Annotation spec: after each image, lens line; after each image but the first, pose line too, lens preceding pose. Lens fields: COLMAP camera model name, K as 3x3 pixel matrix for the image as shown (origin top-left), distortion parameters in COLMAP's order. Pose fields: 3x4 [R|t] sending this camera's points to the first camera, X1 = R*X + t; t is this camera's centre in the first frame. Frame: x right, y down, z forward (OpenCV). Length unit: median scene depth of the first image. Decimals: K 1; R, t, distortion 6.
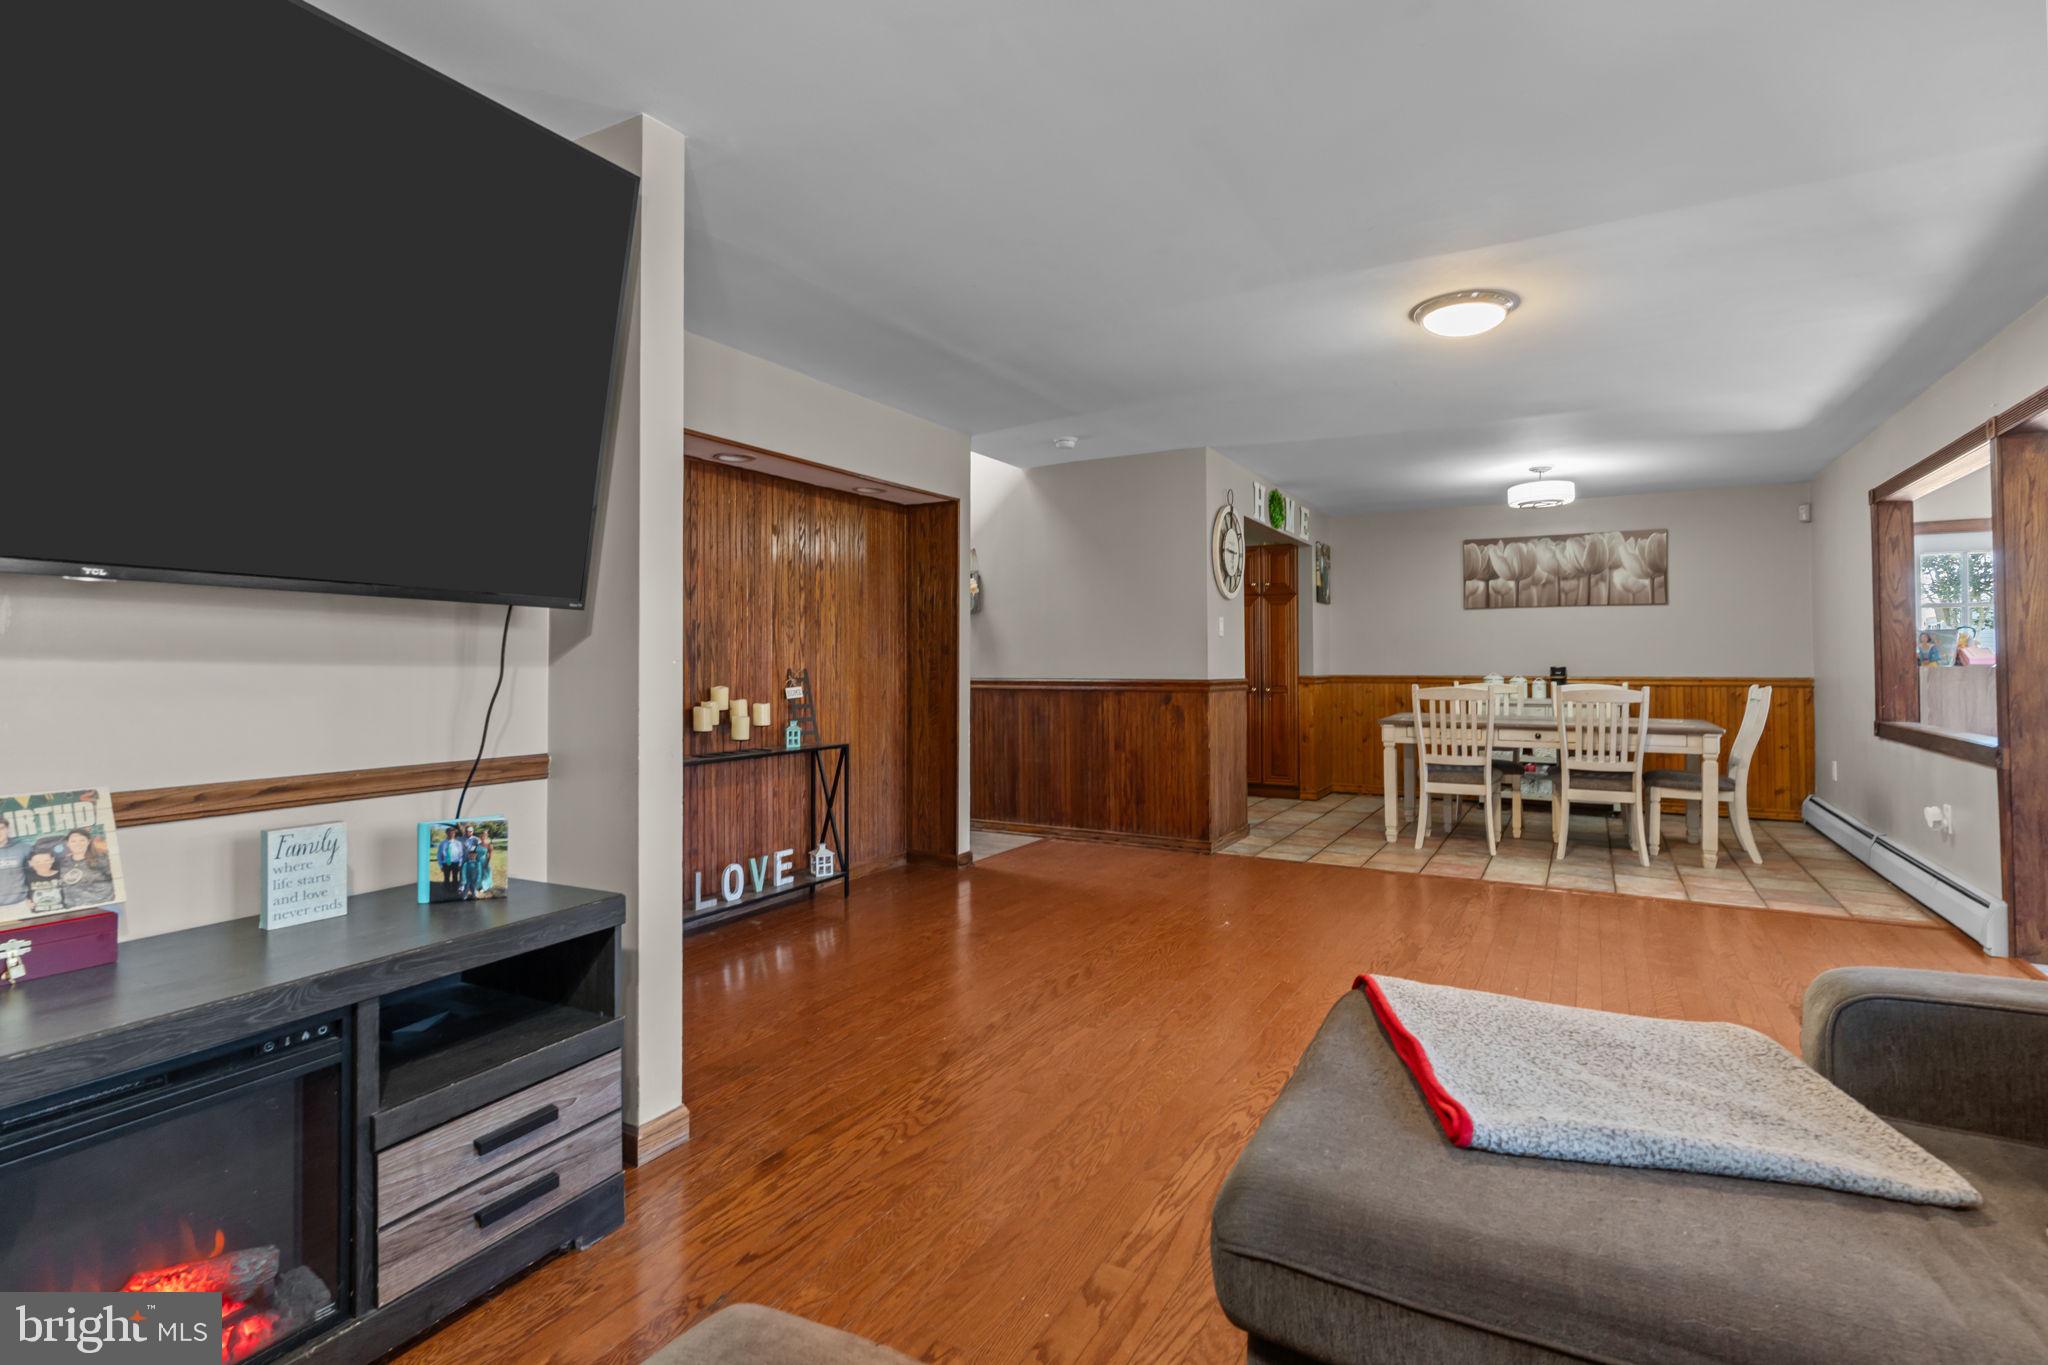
lens RADIAL K [[975.6, 0, 1045.2], [0, 975.6, 645.6], [0, 0, 1]] dist [0.014042, -0.000025]
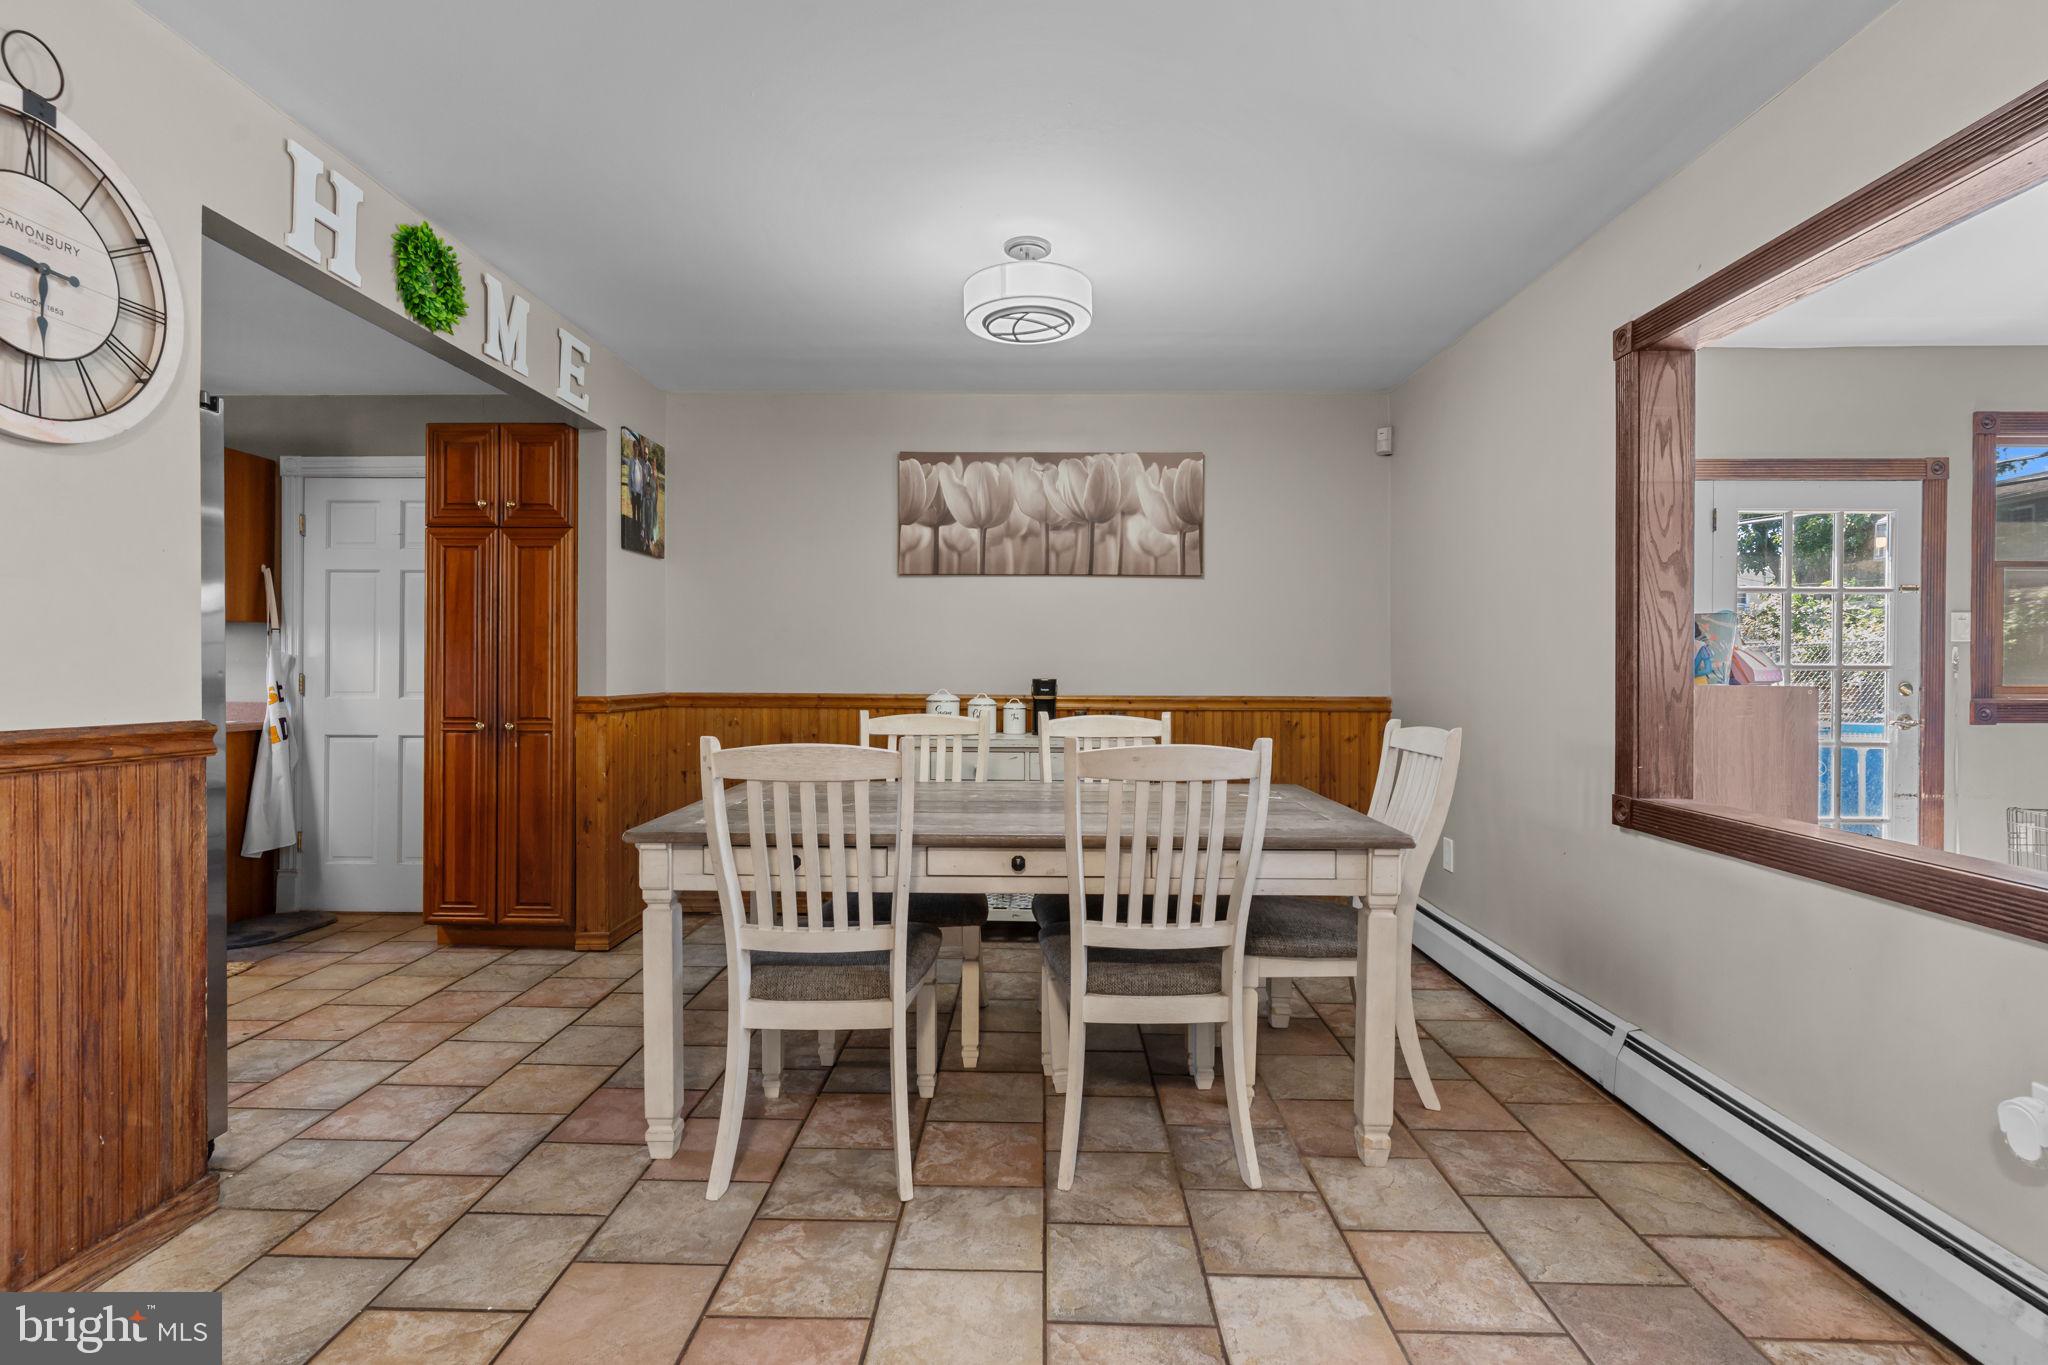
lens RADIAL K [[975.6, 0, 1022.9], [0, 975.6, 673.8], [0, 0, 1]] dist [0.014042, -0.000025]
pose [[0.884931, 0.003273, 0.465711, 0.247958], [-0.014528, 0.999683, 0.020580, 0.006909], [-0.465495, -0.024978, 0.884698, 0.503923]]
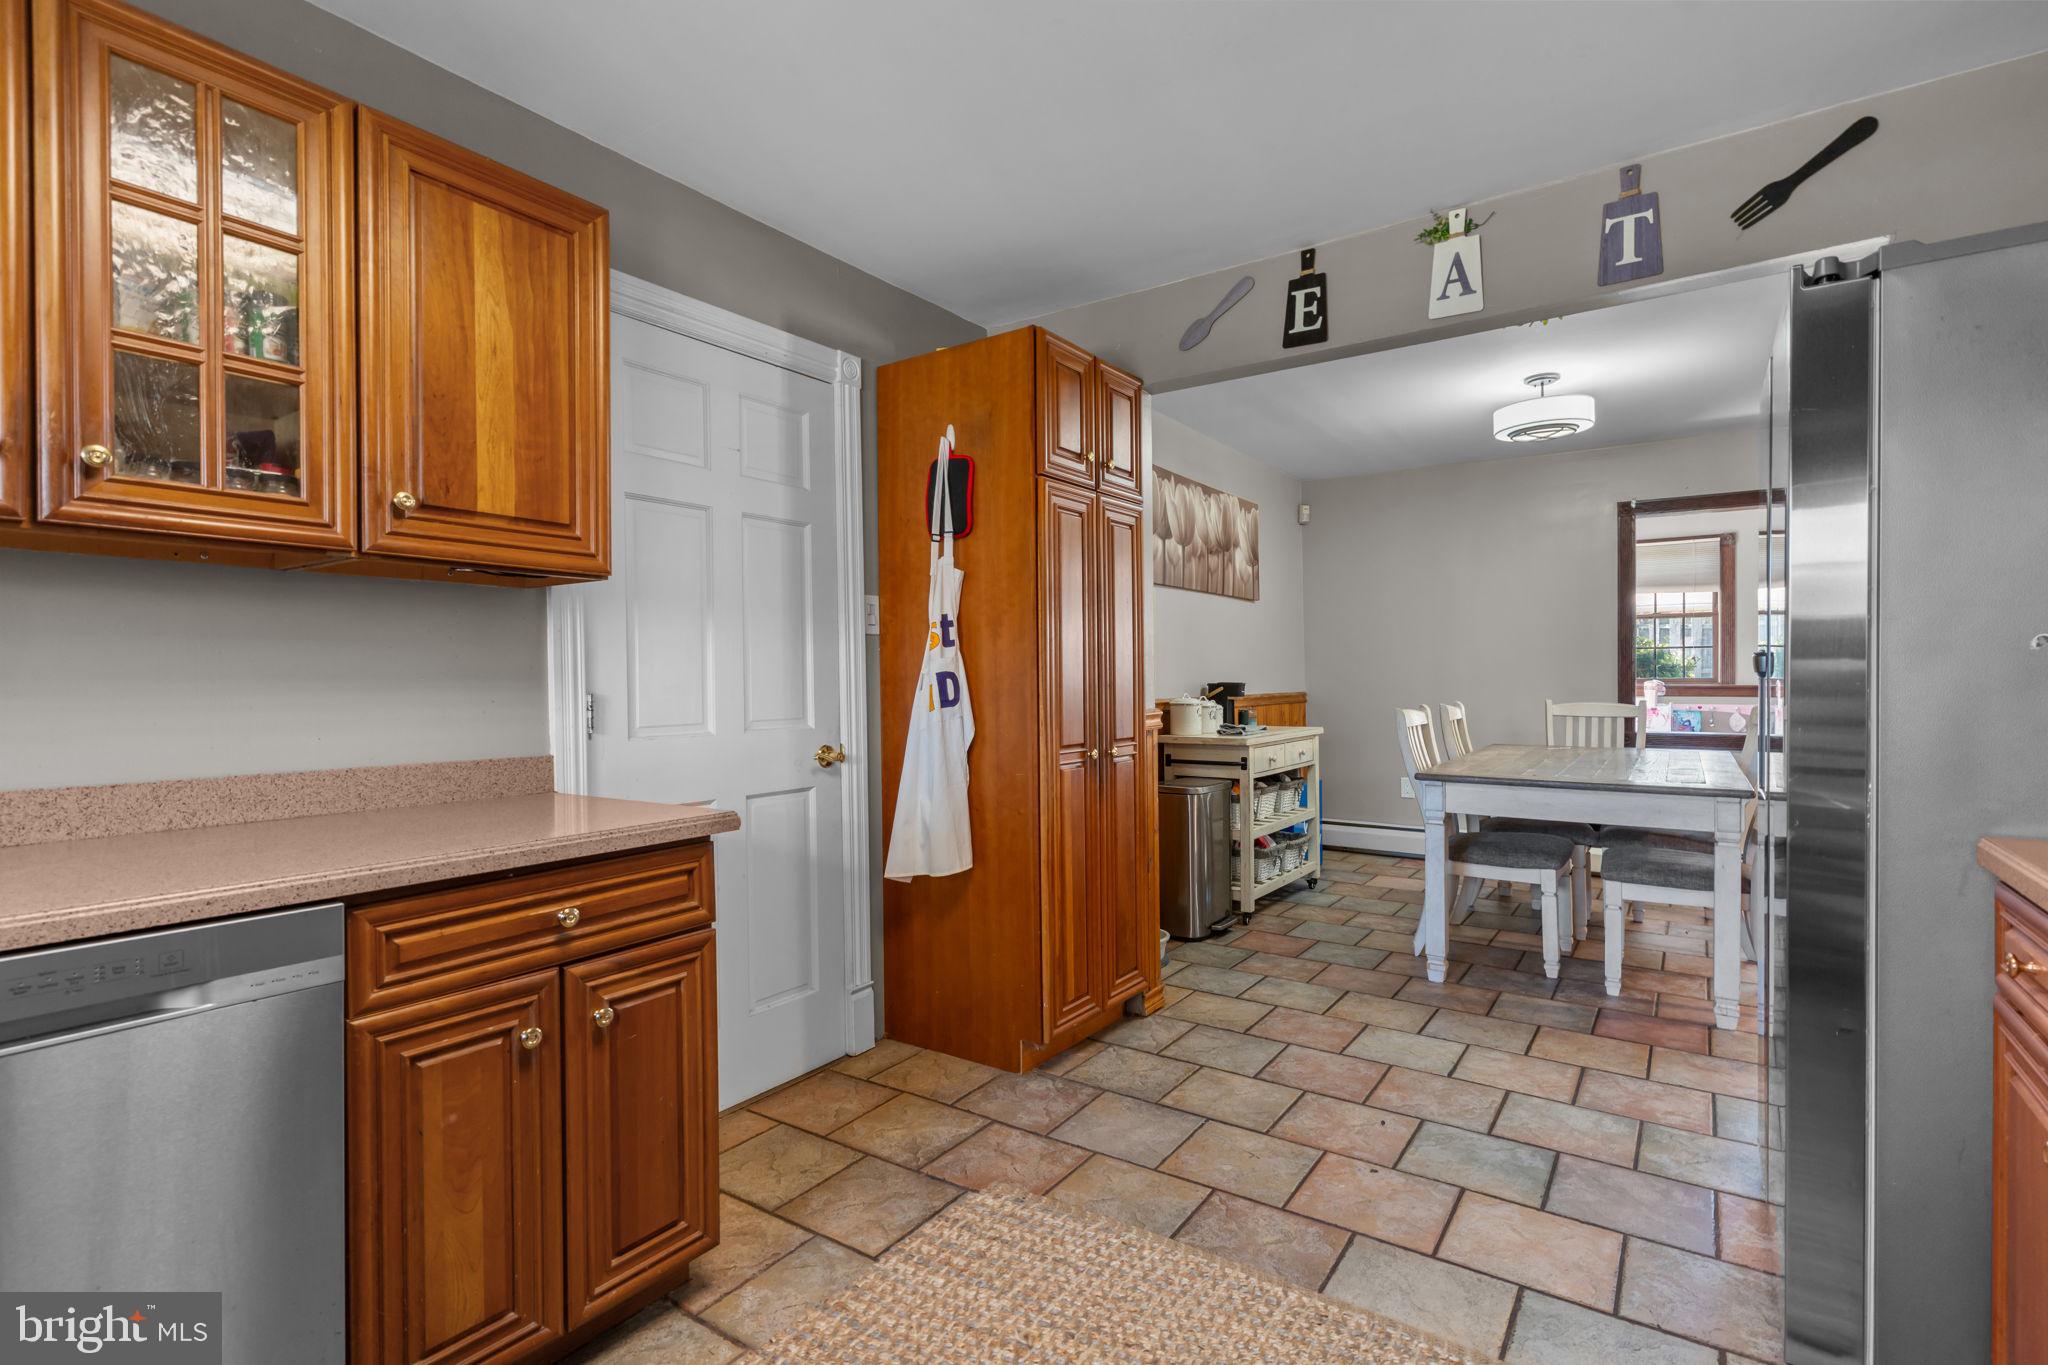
lens RADIAL K [[975.6, 0, 1019.7], [0, 975.6, 687.7], [0, 0, 1]] dist [0.014042, -0.000025]
pose [[0.105240, 0.000278, 0.994447, -0.151209], [0.001904, 0.999998, -0.000481, 0.025072], [-0.994445, 0.001944, 0.105240, 1.086755]]
